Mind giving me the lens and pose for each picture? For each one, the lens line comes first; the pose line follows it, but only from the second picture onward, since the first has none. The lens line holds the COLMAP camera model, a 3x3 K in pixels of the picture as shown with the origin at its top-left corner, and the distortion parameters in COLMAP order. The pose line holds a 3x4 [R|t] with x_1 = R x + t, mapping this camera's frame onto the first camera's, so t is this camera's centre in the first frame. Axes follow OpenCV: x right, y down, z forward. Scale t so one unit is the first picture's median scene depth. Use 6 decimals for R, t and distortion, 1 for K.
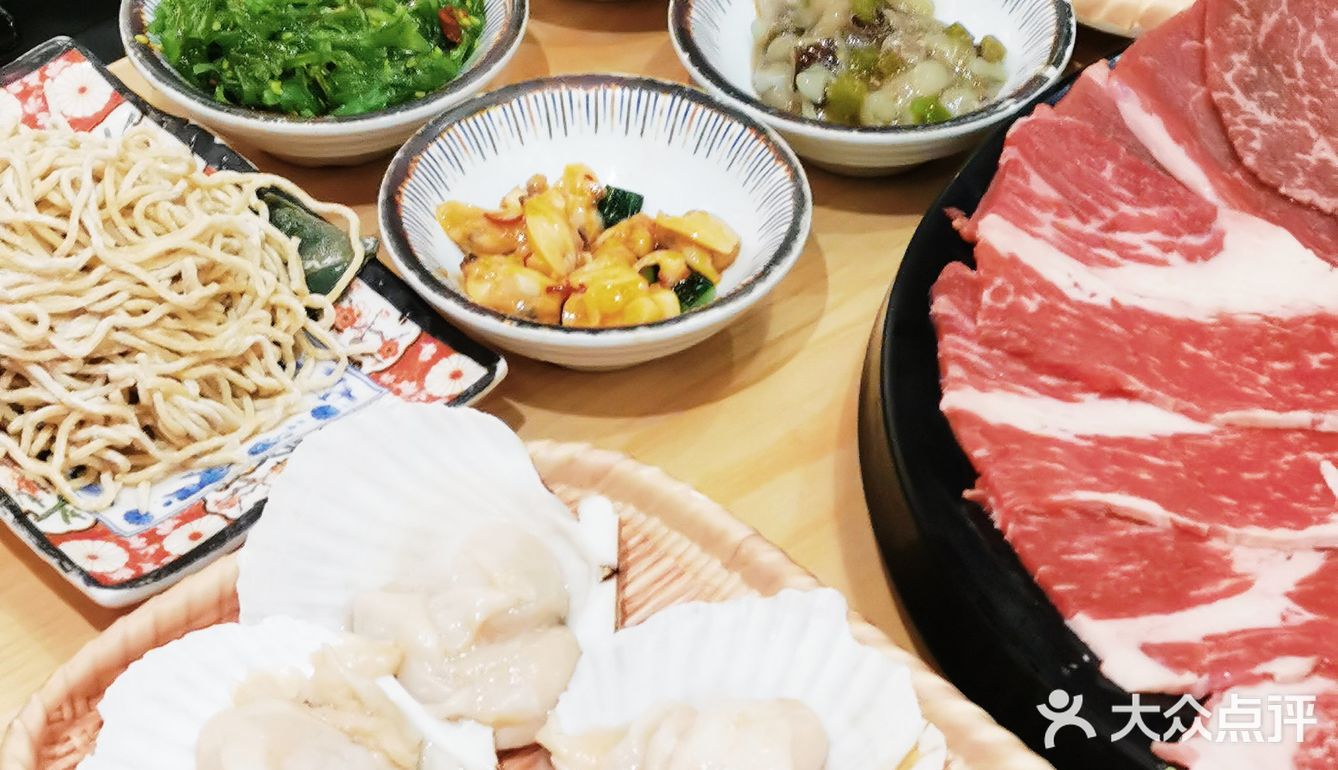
lens RADIAL K [[3678.5, 0, 669.0], [0, 3678.5, 385.0], [0, 0, 1]] dist [0.113511, 0.112715]
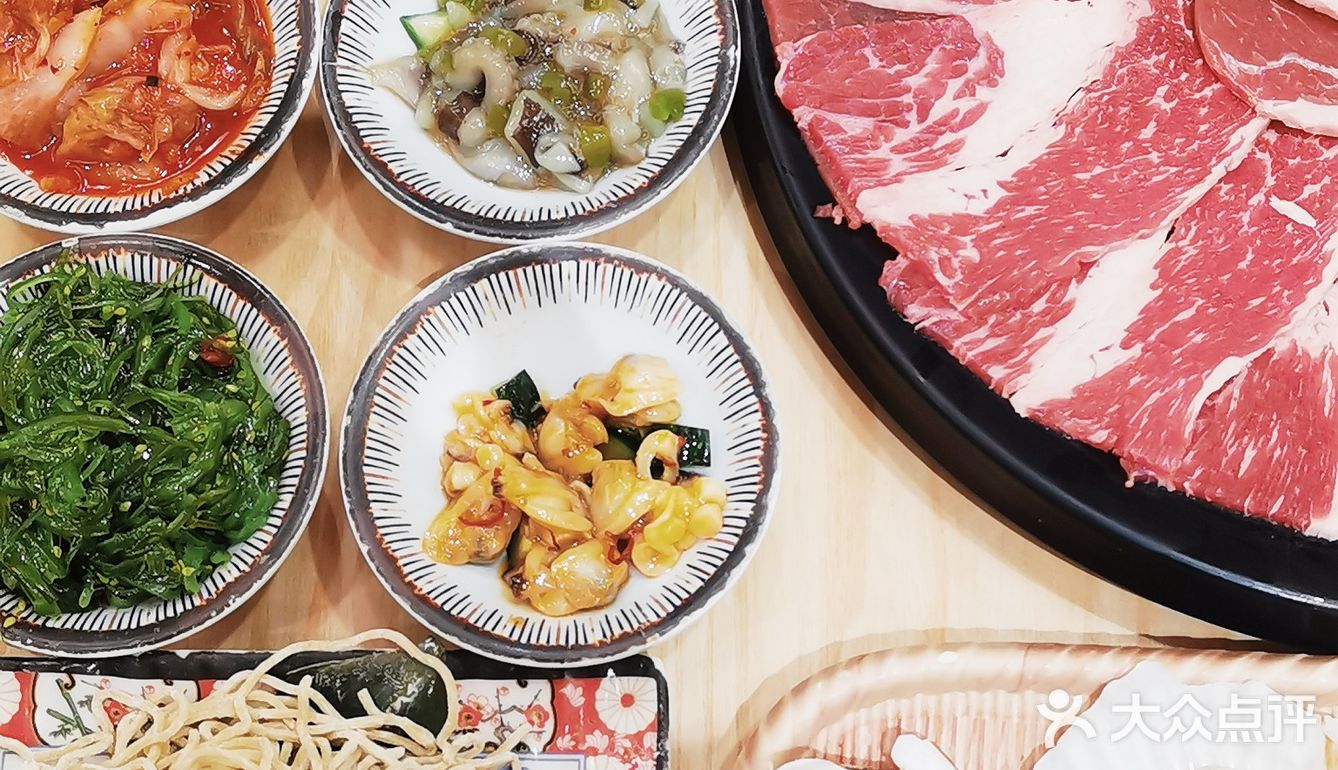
lens RADIAL K [[2547.4, 0, 671.8], [0, 2547.4, 326.6], [0, 0, 1]] dist [0.029236, 0.050170]
pose [[0.678432, -0.698373, 0.228045, -0.132150], [0.494376, 0.663596, 0.561455, -0.437302], [-0.543436, -0.268169, 0.795464, 0.456679]]
